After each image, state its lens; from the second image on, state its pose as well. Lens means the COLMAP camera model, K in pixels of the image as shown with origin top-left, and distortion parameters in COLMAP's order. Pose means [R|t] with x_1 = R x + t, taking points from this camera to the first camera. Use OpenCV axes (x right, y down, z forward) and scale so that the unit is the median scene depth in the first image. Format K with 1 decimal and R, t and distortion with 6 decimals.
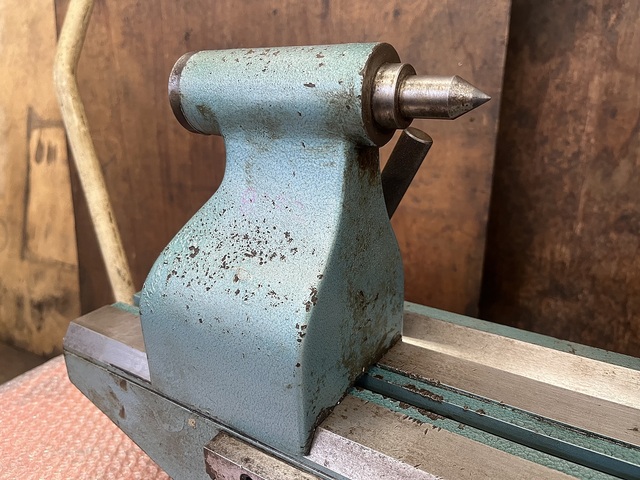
lens RADIAL K [[492.5, 0, 317.0], [0, 492.5, 241.4], [0, 0, 1]] dist [0.067871, -0.129667]
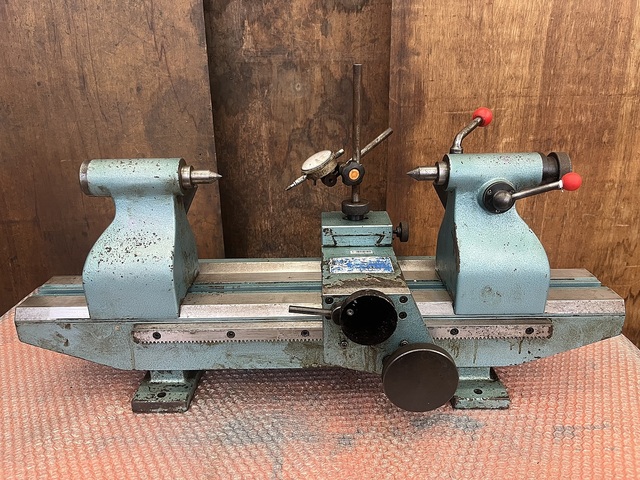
lens RADIAL K [[492.5, 0, 317.0], [0, 492.5, 241.4], [0, 0, 1]] dist [0.067871, -0.129667]
pose [[0.844489, -0.186793, 0.501944, -0.240847], [0.180045, 0.981677, 0.062406, 0.005880], [-0.504403, 0.037672, 0.862646, -0.605119]]
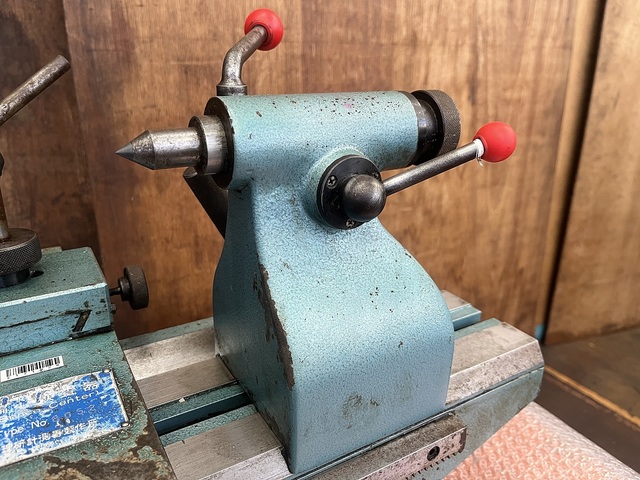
lens RADIAL K [[492.5, 0, 317.0], [0, 492.5, 241.4], [0, 0, 1]] dist [0.067871, -0.129667]
pose [[0.442810, -0.297093, 0.845964, 0.159886], [0.273379, 0.943319, 0.188185, -0.000558], [-0.853922, 0.147939, 0.498930, -0.156007]]
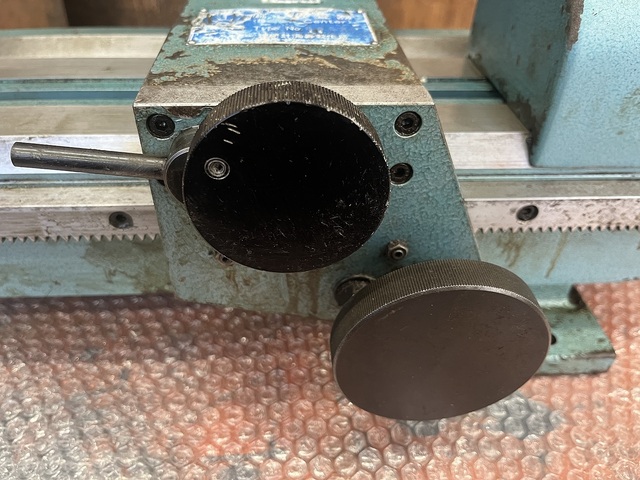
lens RADIAL K [[492.5, 0, 317.0], [0, 492.5, 241.4], [0, 0, 1]] dist [0.067871, -0.129667]
pose [[0.805472, -0.347946, 0.479737, 0.124369], [0.159190, 0.906780, 0.390395, 0.136864], [-0.570853, -0.238083, 0.785776, -0.112525]]
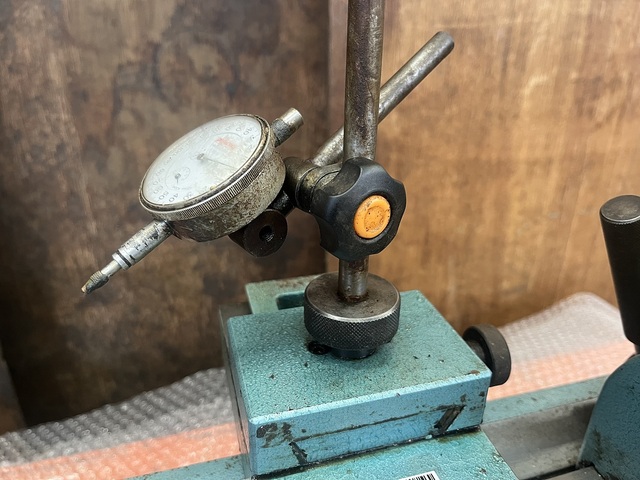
lens RADIAL K [[492.5, 0, 317.0], [0, 492.5, 241.4], [0, 0, 1]] dist [0.067871, -0.129667]
pose [[0.657514, -0.309405, 0.686982, 0.182919], [0.229282, 0.950714, 0.208739, -0.102493], [-0.717708, 0.020263, 0.696049, 0.100818]]
